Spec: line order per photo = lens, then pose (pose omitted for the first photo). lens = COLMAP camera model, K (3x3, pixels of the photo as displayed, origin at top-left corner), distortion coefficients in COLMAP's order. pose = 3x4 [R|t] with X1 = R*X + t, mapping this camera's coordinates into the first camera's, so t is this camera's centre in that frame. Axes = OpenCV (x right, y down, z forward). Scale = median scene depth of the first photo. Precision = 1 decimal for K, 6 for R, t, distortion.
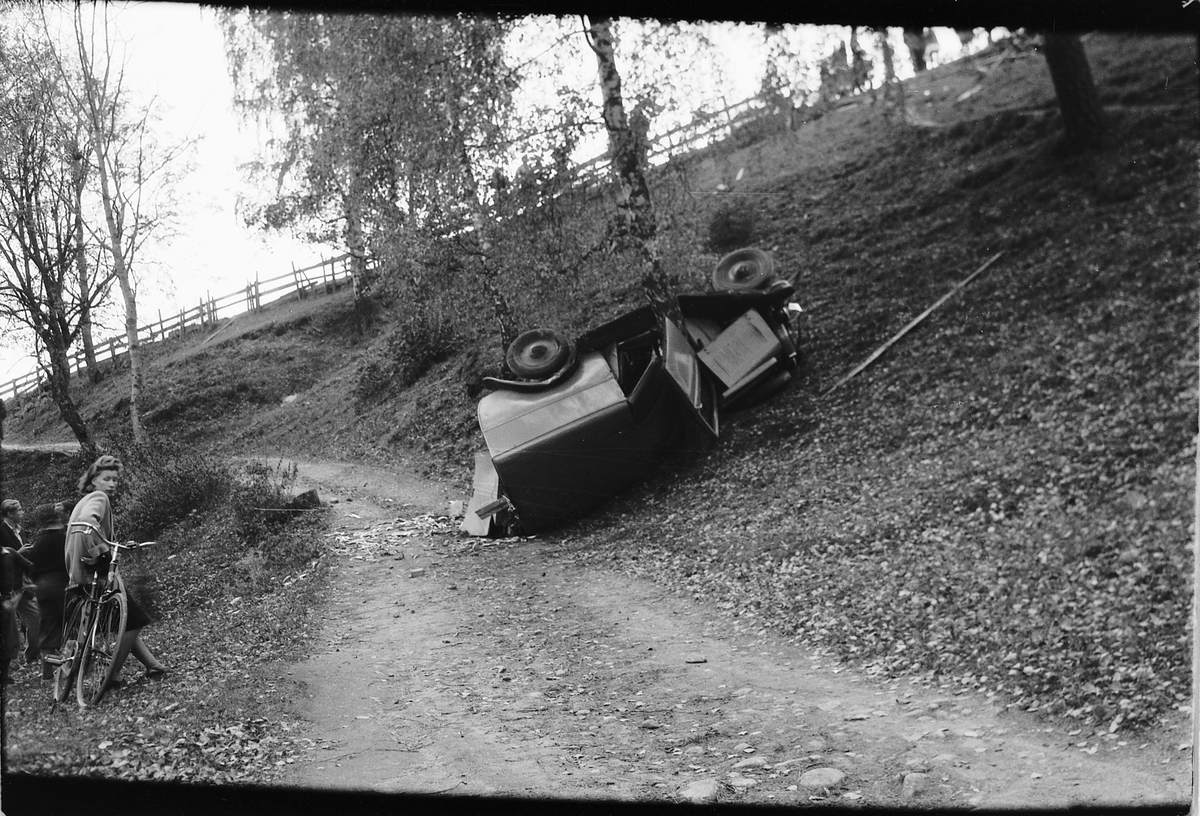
lens RADIAL K [[1577.0, 0, 600.0], [0, 1577.0, 408.0], [0, 0, 1]] dist [-0.019602, -0.017405]
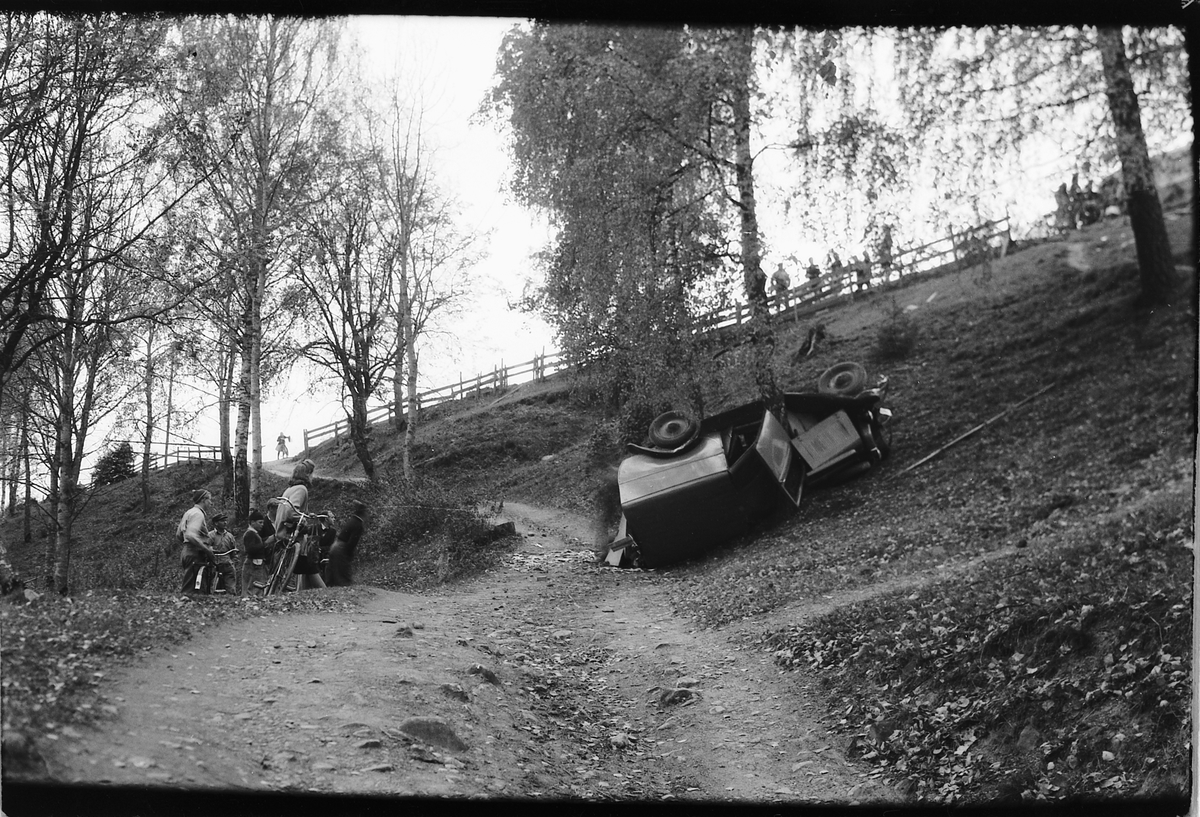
lens RADIAL K [[1577.0, 0, 600.0], [0, 1577.0, 408.5], [0, 0, 1]] dist [-0.019602, -0.017405]
pose [[0.974035, 0.090017, -0.207731, 0.086836], [-0.101320, 0.993862, -0.044405, 0.006144], [0.202459, 0.064300, 0.977177, -0.141328]]
